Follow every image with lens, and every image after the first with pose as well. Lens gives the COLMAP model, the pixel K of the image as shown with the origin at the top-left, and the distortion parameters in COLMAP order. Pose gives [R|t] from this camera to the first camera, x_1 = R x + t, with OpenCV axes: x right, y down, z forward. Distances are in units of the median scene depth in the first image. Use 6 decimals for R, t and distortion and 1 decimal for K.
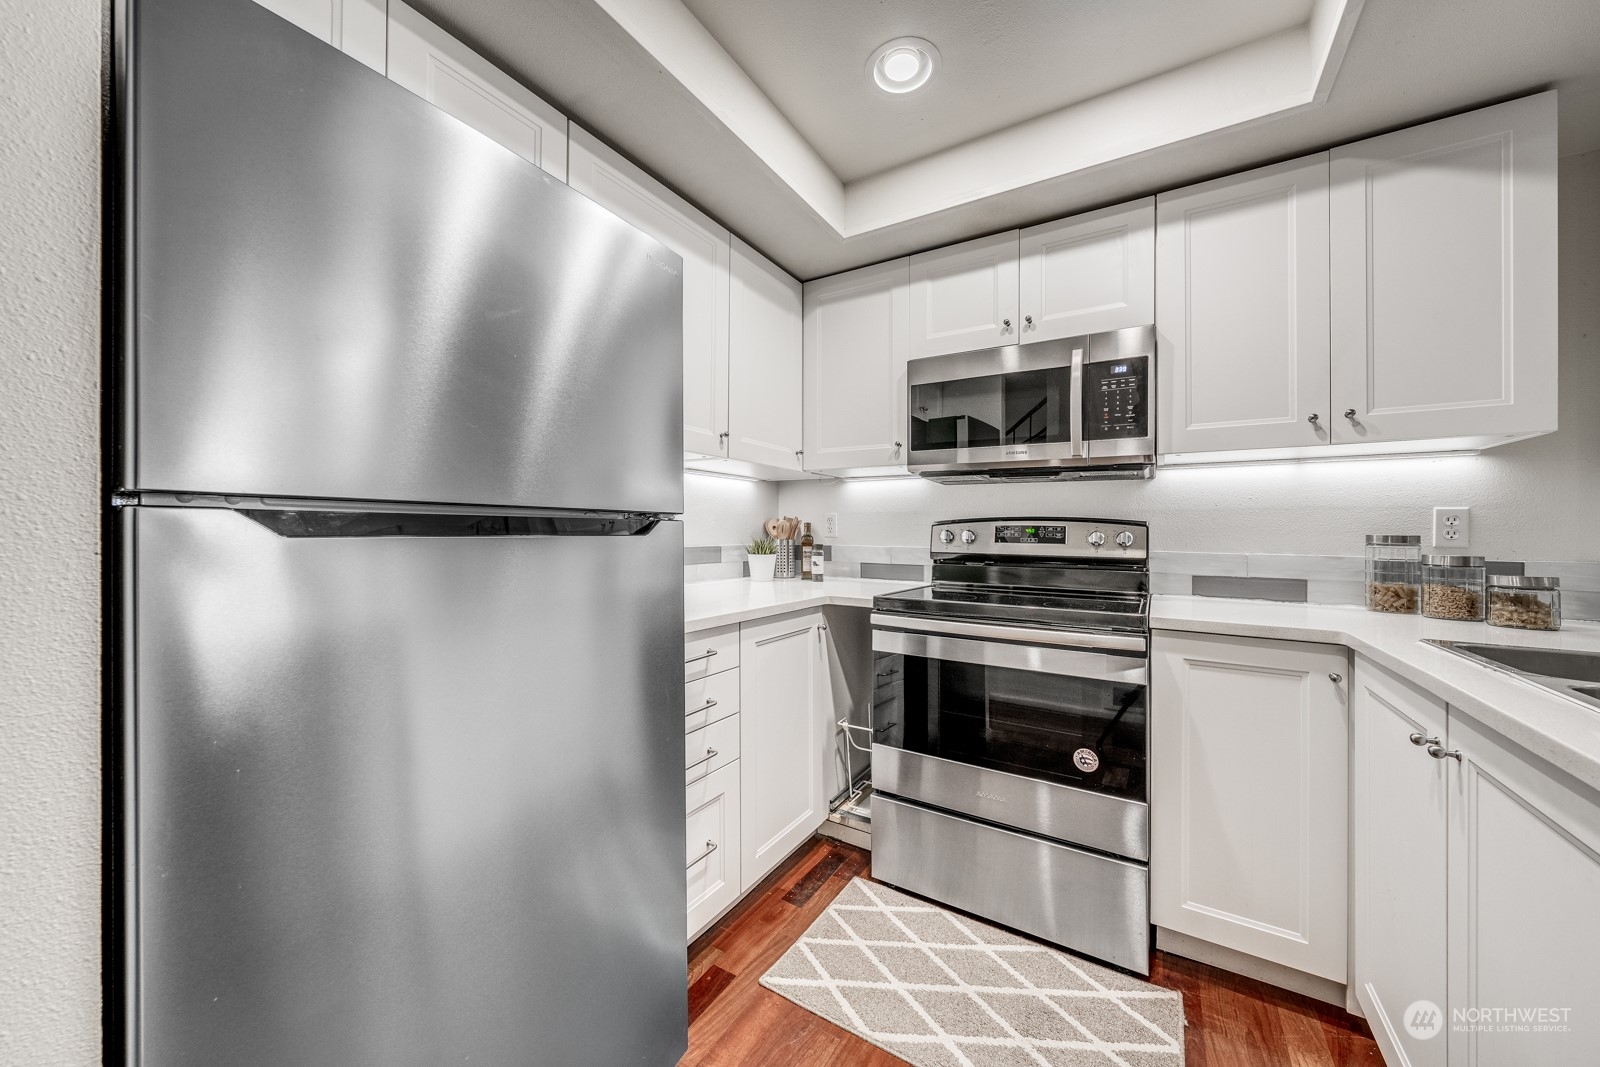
lens RADIAL K [[579.7, 0, 807.3], [0, 579.7, 515.4], [0, 0, 1]] dist [-0.000833, -0.000297]
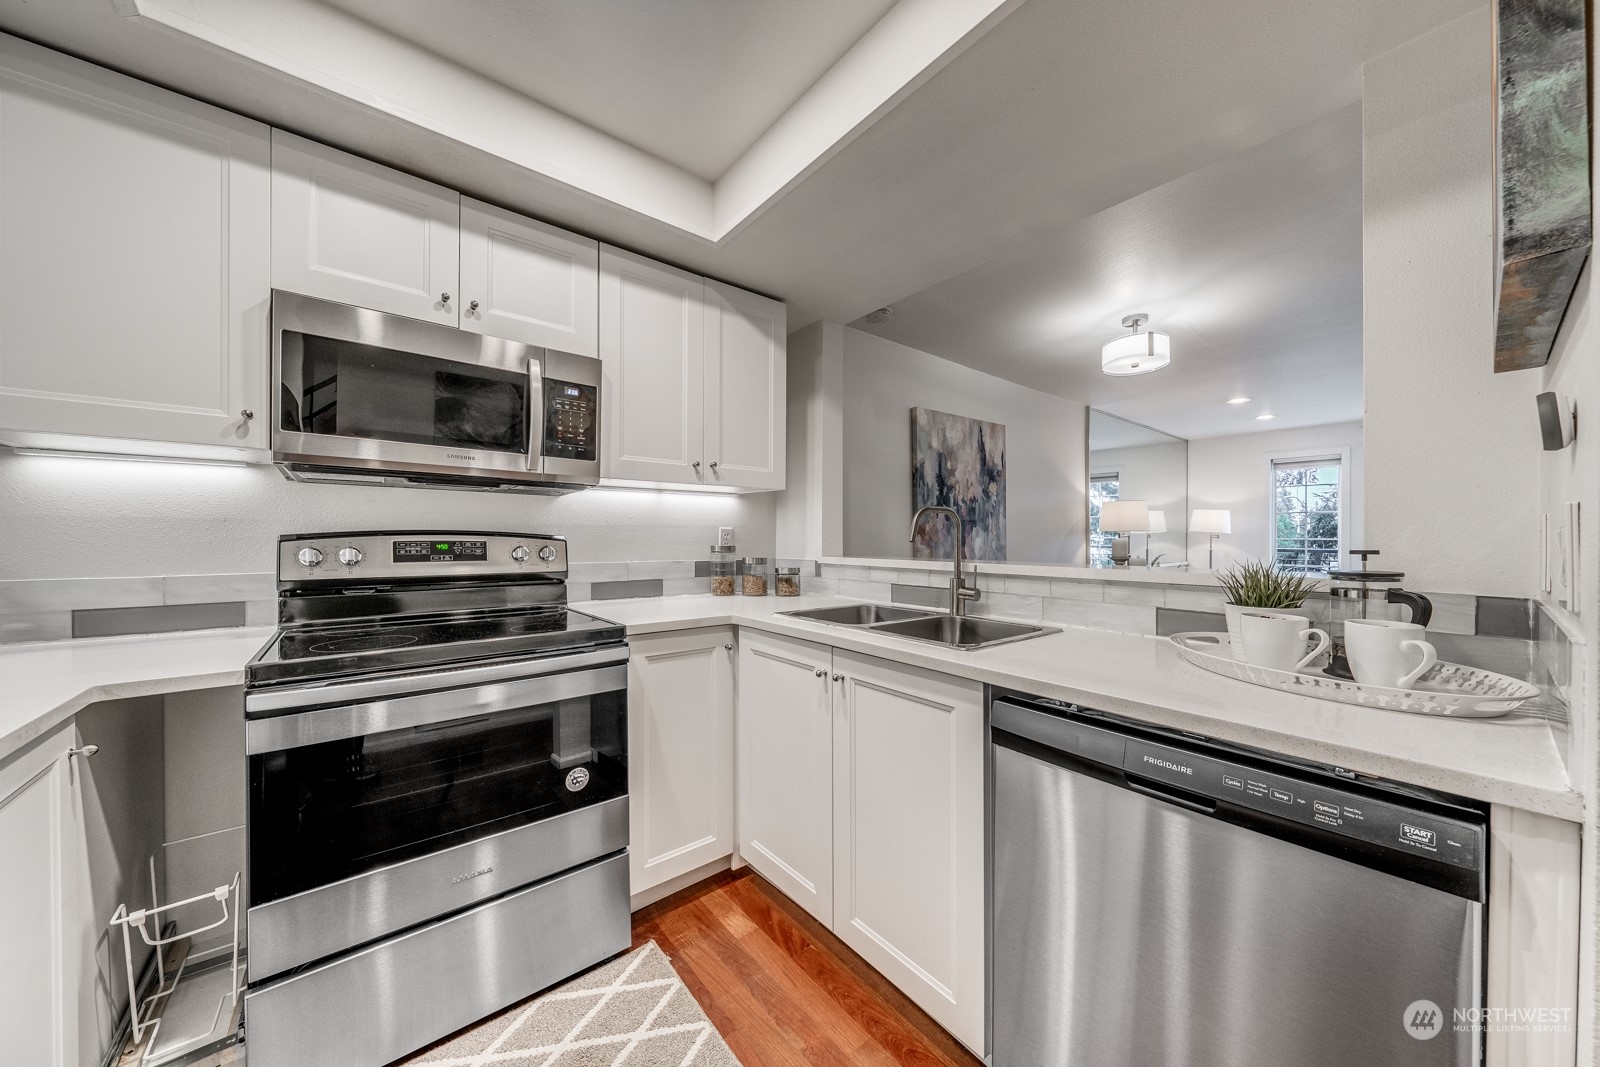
lens RADIAL K [[531.1, 0, 800.0], [0, 531.1, 533.5], [0, 0, 1]] dist [-0.001069, -0.000182]
pose [[0.338144, 0.003515, 0.941088, -0.226457], [-0.022421, 0.999739, 0.004322, -0.012275], [-0.940827, -0.022561, 0.338134, 0.302577]]
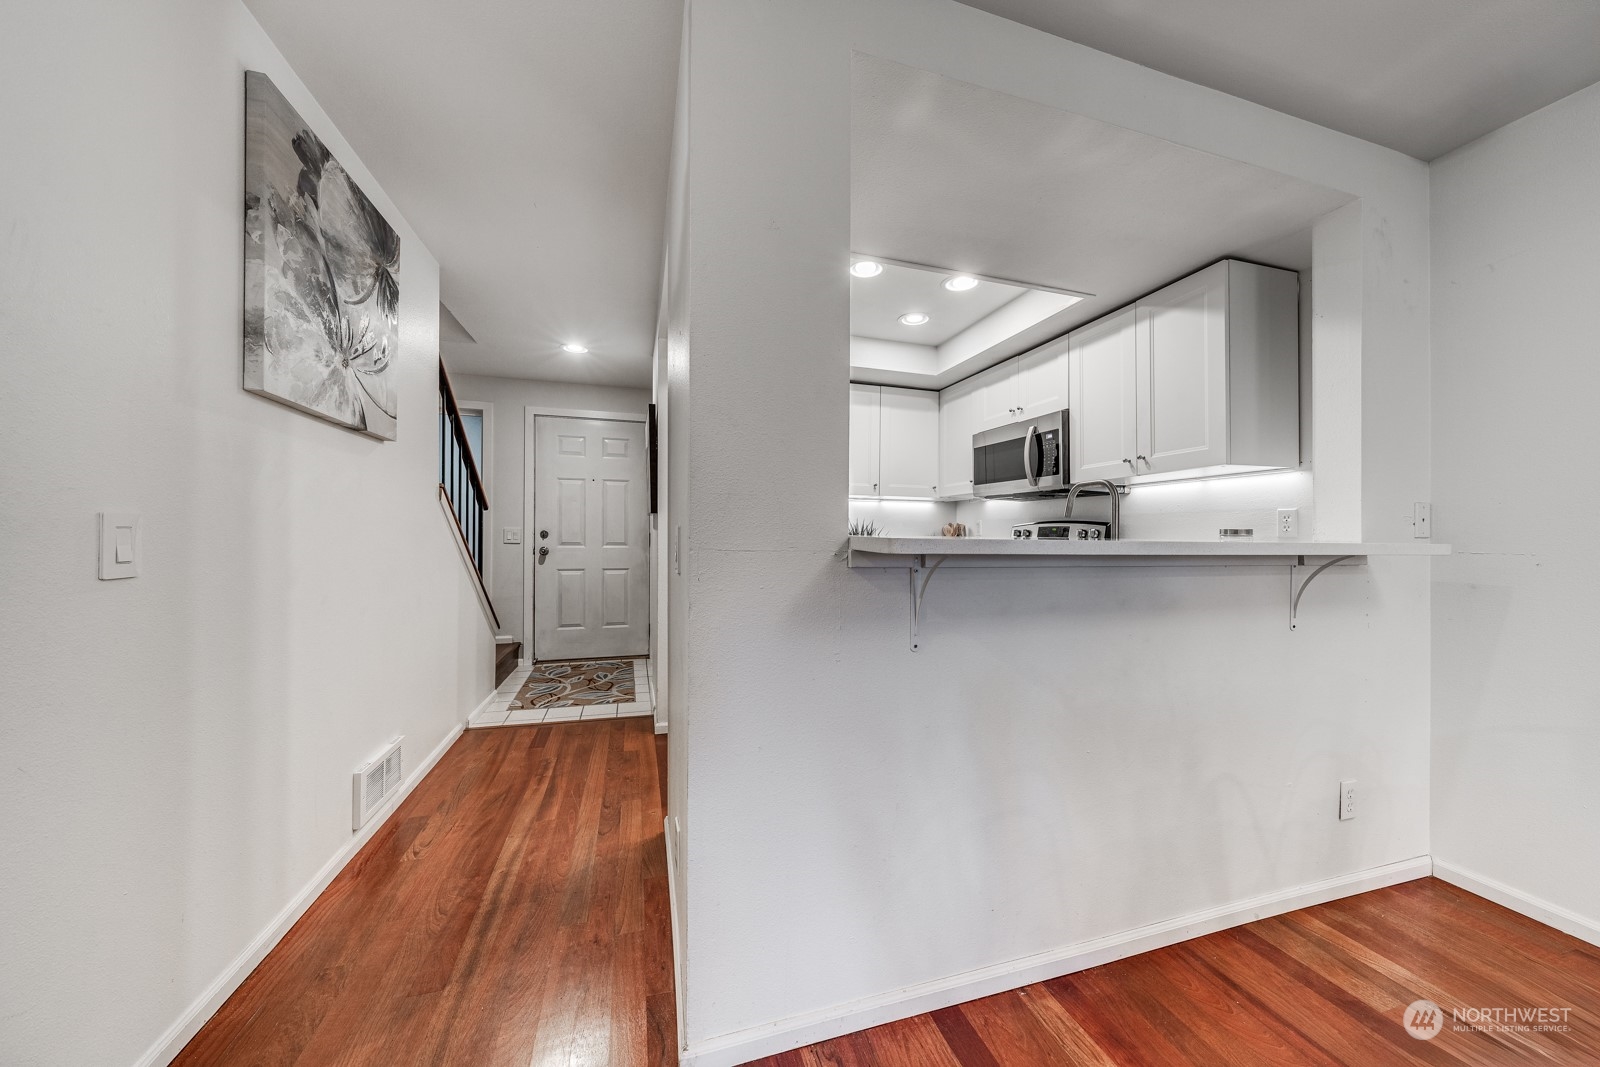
lens RADIAL K [[577.1, 0, 803.4], [0, 577.1, 548.4], [0, 0, 1]] dist [-0.001358, -0.000477]
pose [[0.752563, 0.014646, -0.658357, 1.204280], [0.007407, 0.999501, 0.030701, 0.031651], [0.658478, -0.027981, 0.752080, -0.873534]]
